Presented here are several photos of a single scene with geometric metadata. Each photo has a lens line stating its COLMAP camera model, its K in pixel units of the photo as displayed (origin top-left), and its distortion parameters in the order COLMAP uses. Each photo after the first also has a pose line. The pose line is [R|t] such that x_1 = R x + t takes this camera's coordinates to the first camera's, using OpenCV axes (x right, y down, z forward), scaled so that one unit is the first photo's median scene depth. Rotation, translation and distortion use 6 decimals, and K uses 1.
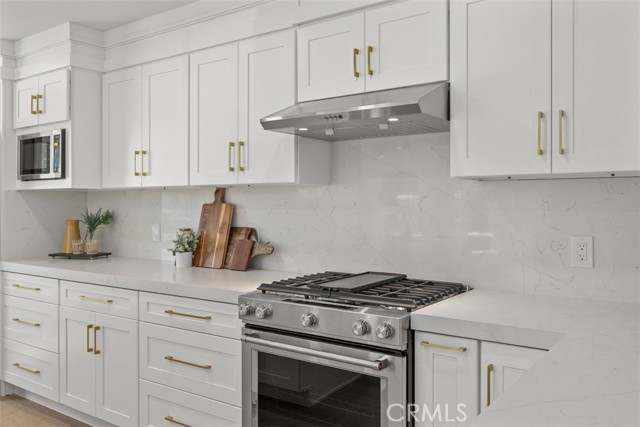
lens RADIAL K [[539.9, 0, 320.6], [0, 539.9, 210.1], [0, 0, 1]] dist [-0.004664, 0.001235]
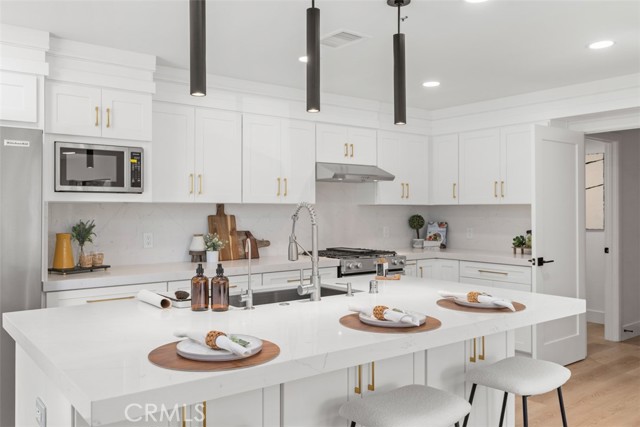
lens RADIAL K [[539.9, 0, 319.9], [0, 539.9, 213.8], [0, 0, 1]] dist [-0.004664, 0.001235]
pose [[0.266819, -0.002307, 0.963744, -1.468519], [0.015287, 0.999881, -0.001839, -0.009890], [-0.963625, 0.015224, 0.266823, 0.375990]]
